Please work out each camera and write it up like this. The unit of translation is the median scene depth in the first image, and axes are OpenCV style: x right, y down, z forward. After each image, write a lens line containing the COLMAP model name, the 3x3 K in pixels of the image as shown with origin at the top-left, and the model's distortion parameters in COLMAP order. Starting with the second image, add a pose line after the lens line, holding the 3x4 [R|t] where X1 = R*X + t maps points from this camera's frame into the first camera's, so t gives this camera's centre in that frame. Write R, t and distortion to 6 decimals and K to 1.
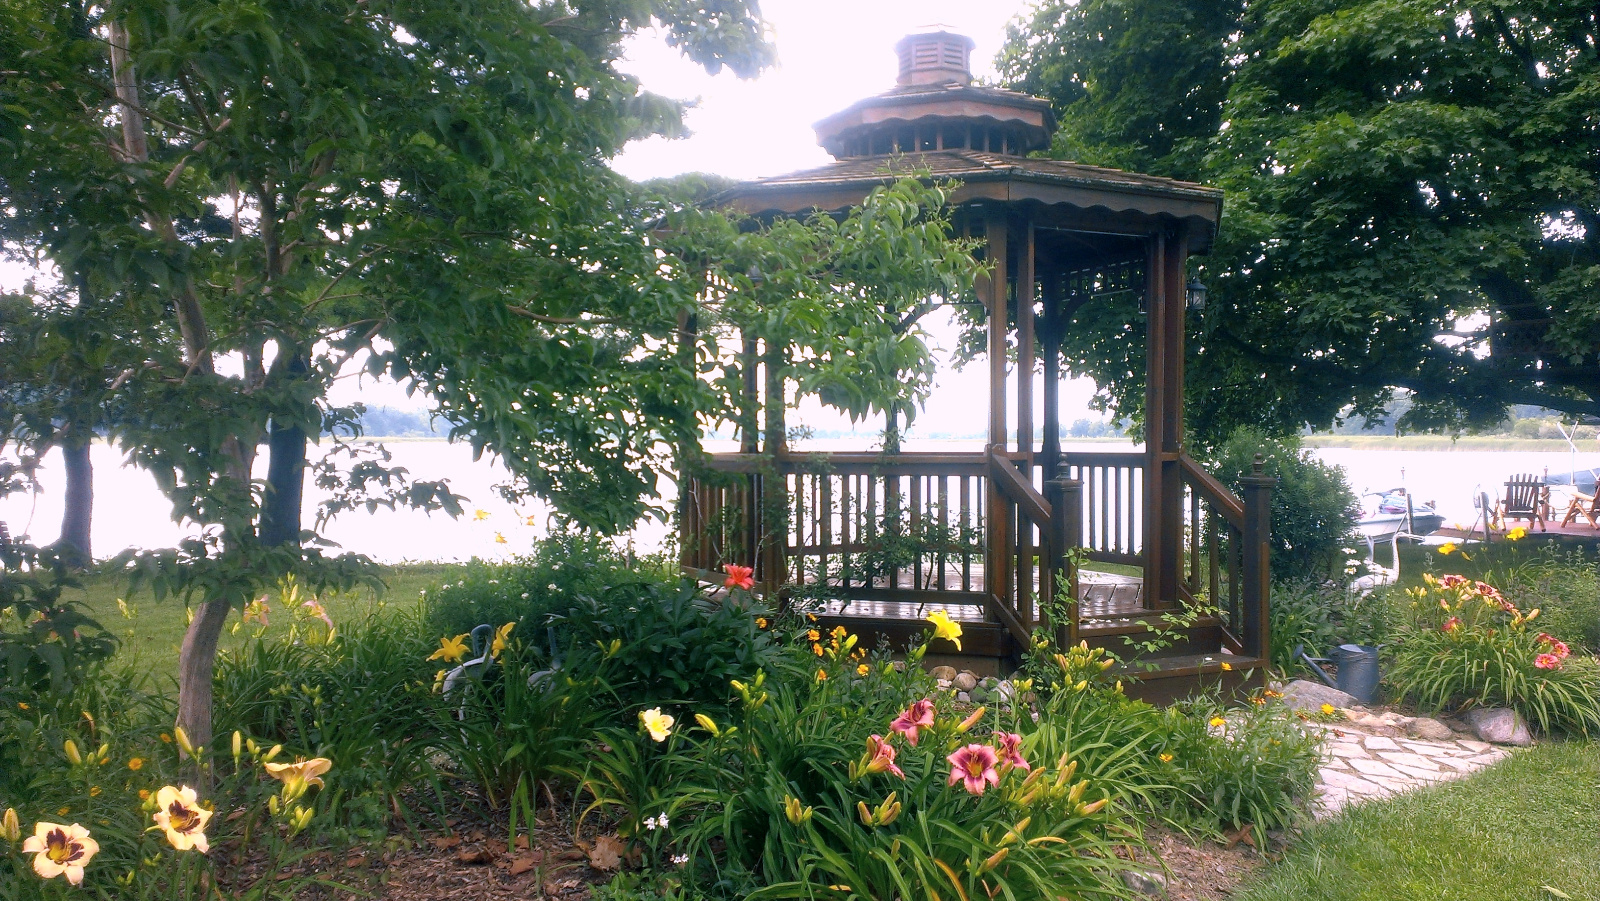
lens RADIAL K [[1271.3, 0, 800.0], [0, 1271.3, 450.5], [0, 0, 1]] dist [0.127754, -0.200843]
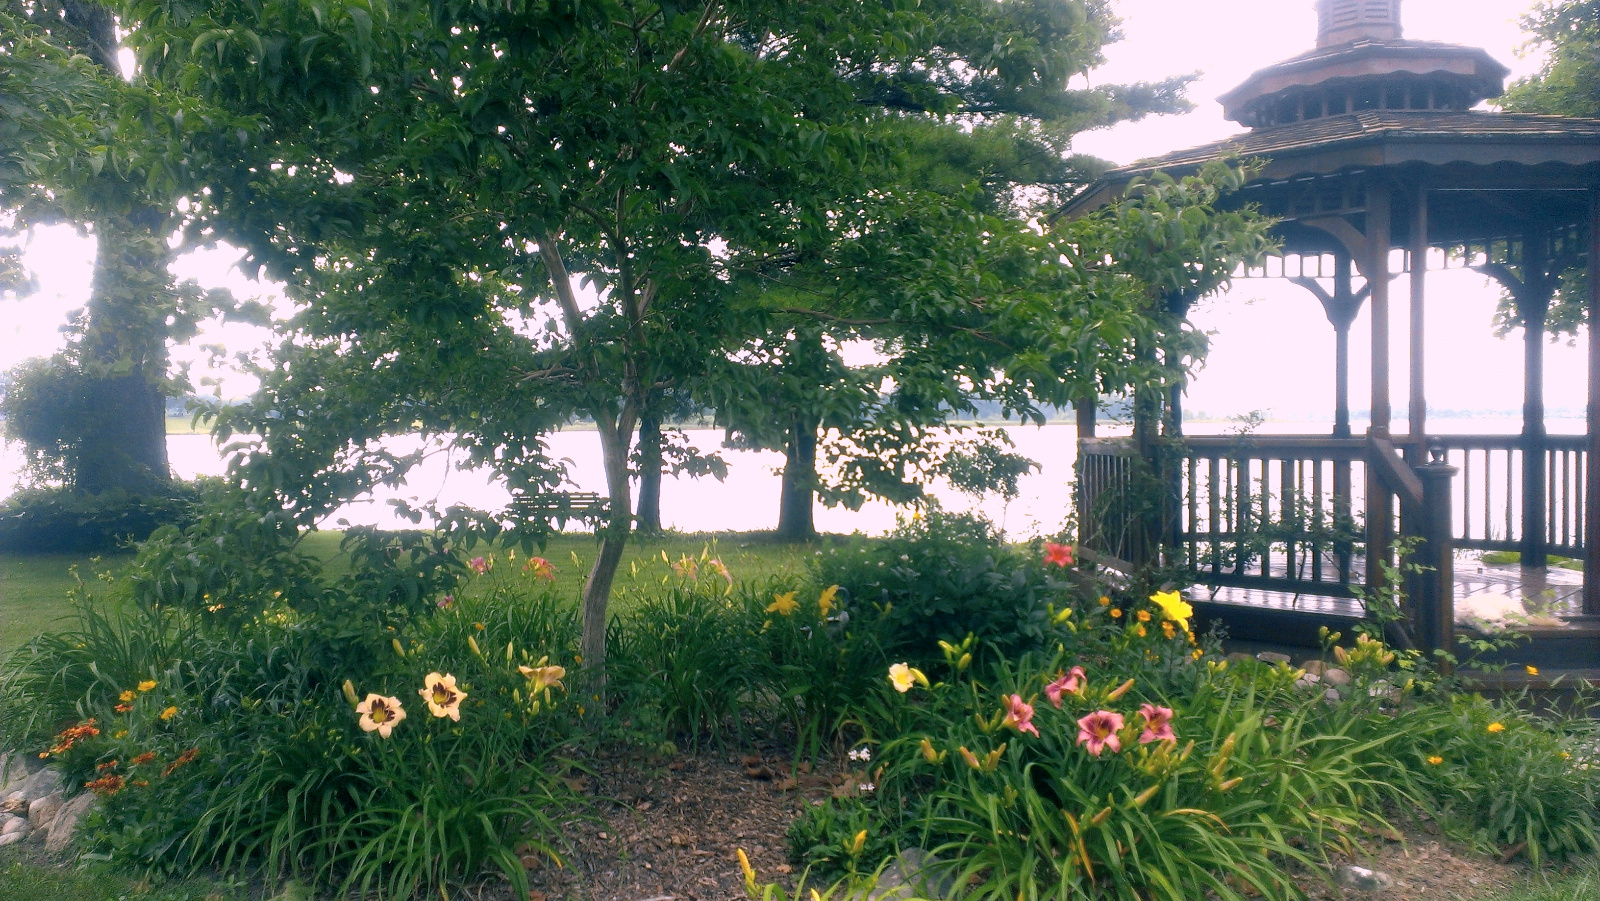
lens RADIAL K [[1271.3, 0, 800.0], [0, 1271.3, 450.5], [0, 0, 1]] dist [0.127754, -0.200843]
pose [[0.899595, 0.002982, -0.436714, 0.191140], [0.002985, 0.999911, 0.012977, -0.001235], [0.436714, -0.012978, 0.899507, -0.035854]]
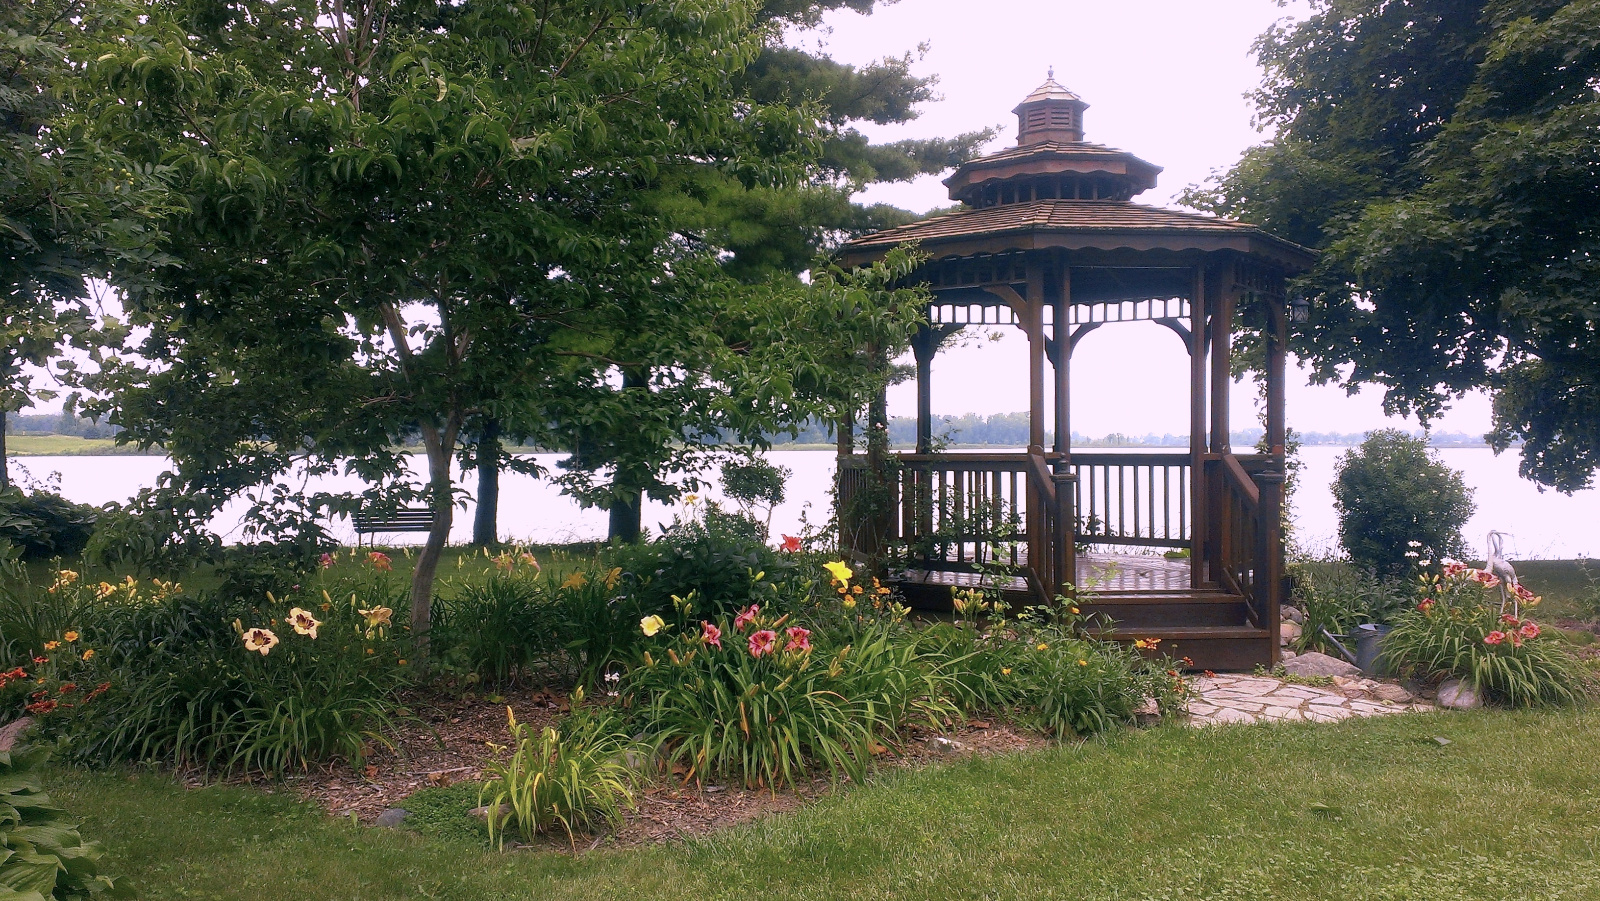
lens RADIAL K [[1316.0, 0, 800.0], [0, 1316.0, 450.5], [0, 0, 1]] dist [0.141189, -0.254809]
pose [[0.941301, -0.000314, -0.337568, 0.375814], [-0.001483, 0.999986, -0.005066, 0.006437], [0.337565, 0.005270, 0.941288, -0.279183]]
